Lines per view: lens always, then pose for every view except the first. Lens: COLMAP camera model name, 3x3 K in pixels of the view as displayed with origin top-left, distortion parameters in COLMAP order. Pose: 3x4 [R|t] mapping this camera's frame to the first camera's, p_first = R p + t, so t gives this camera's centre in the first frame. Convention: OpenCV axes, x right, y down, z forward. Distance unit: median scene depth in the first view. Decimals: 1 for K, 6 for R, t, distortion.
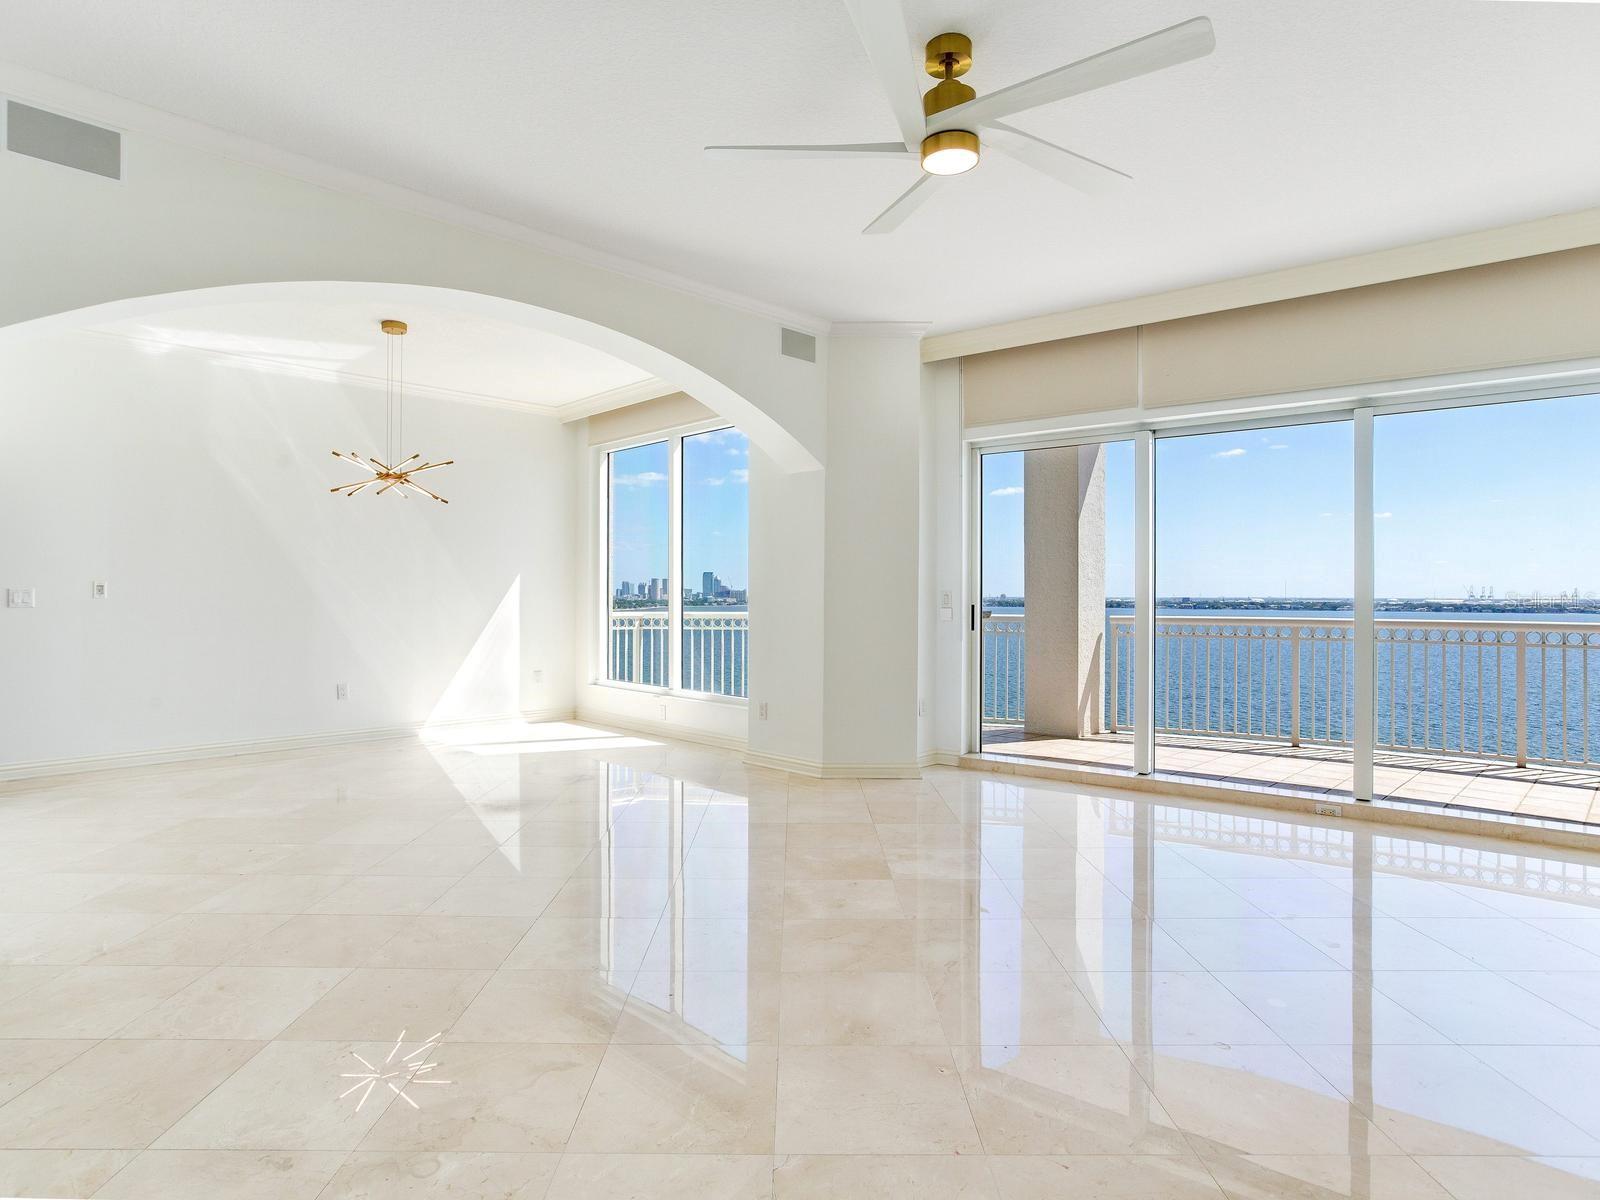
lens RADIAL K [[957.5, 0, 790.8], [0, 957.5, 599.3], [0, 0, 1]] dist [-0.024851, 0.001575]
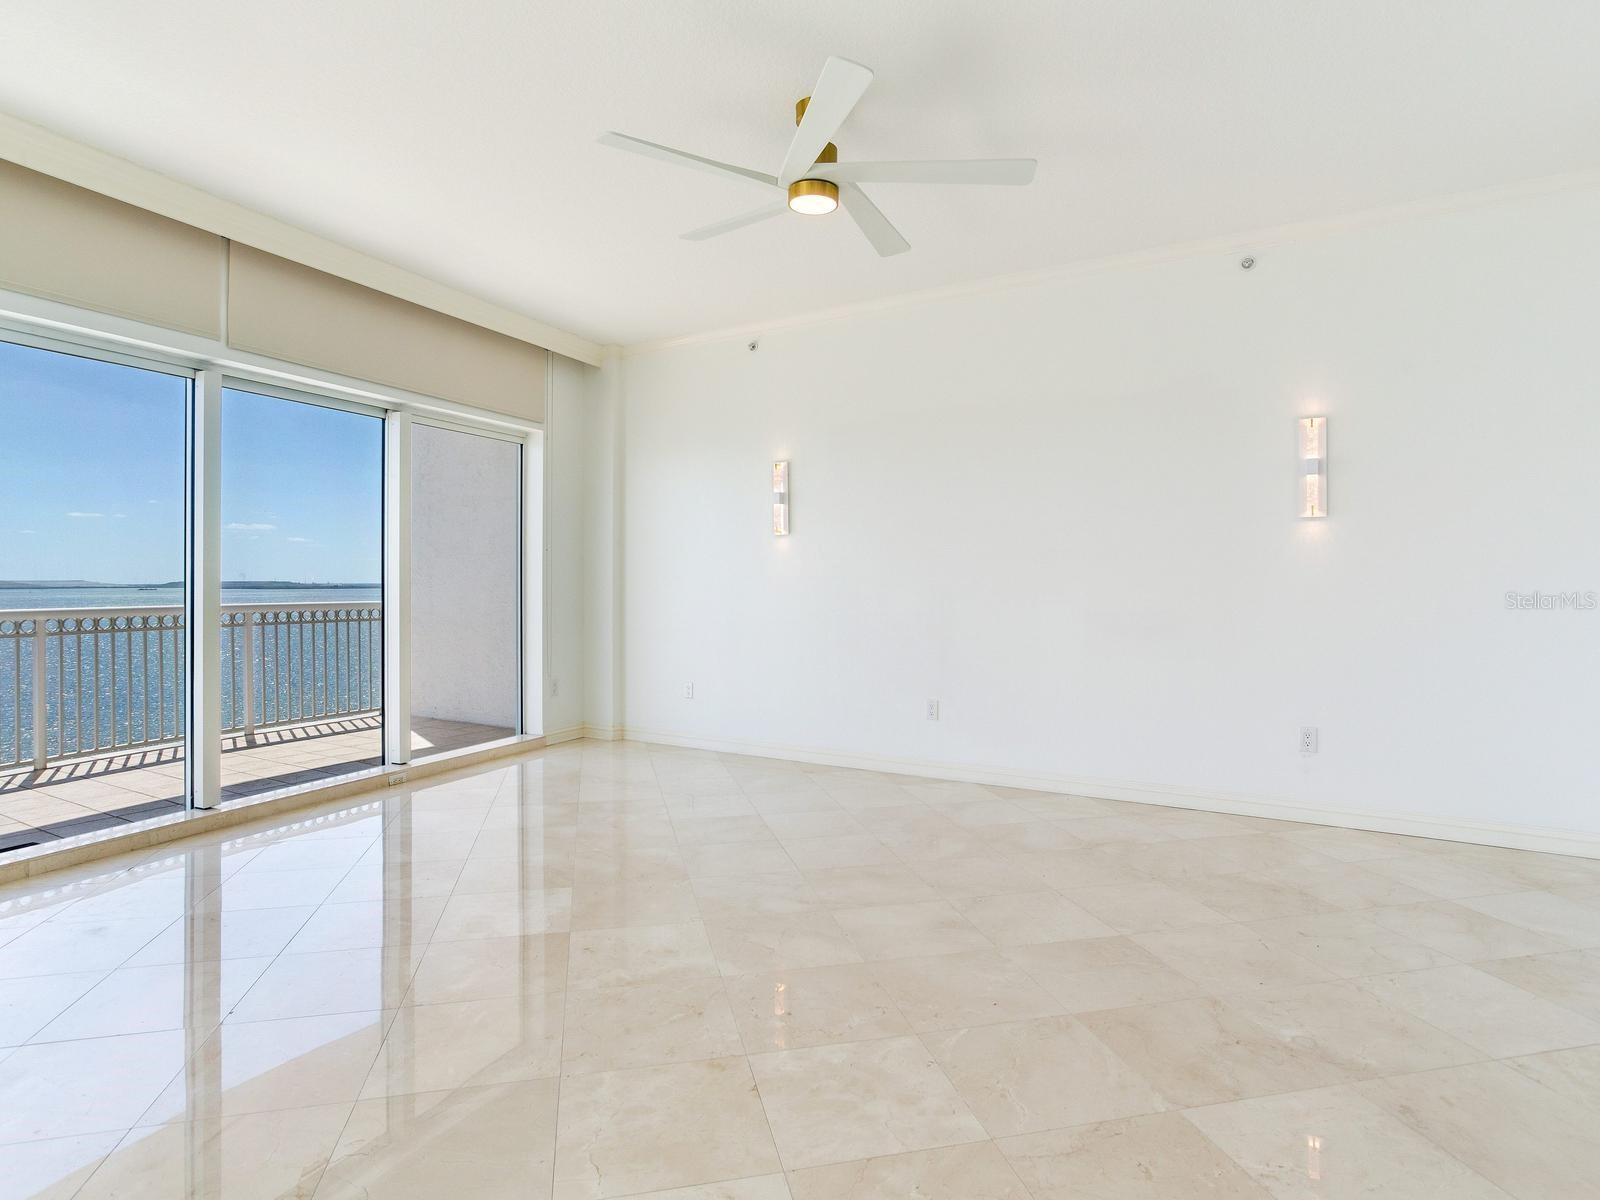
lens RADIAL K [[957.5, 0, 790.8], [0, 957.5, 599.3], [0, 0, 1]] dist [-0.024851, 0.001575]
pose [[-0.312590, -0.015956, 0.949754, -0.937883], [0.004587, 0.999822, 0.018307, -0.002594], [-0.949877, 0.010079, -0.312462, 1.411345]]
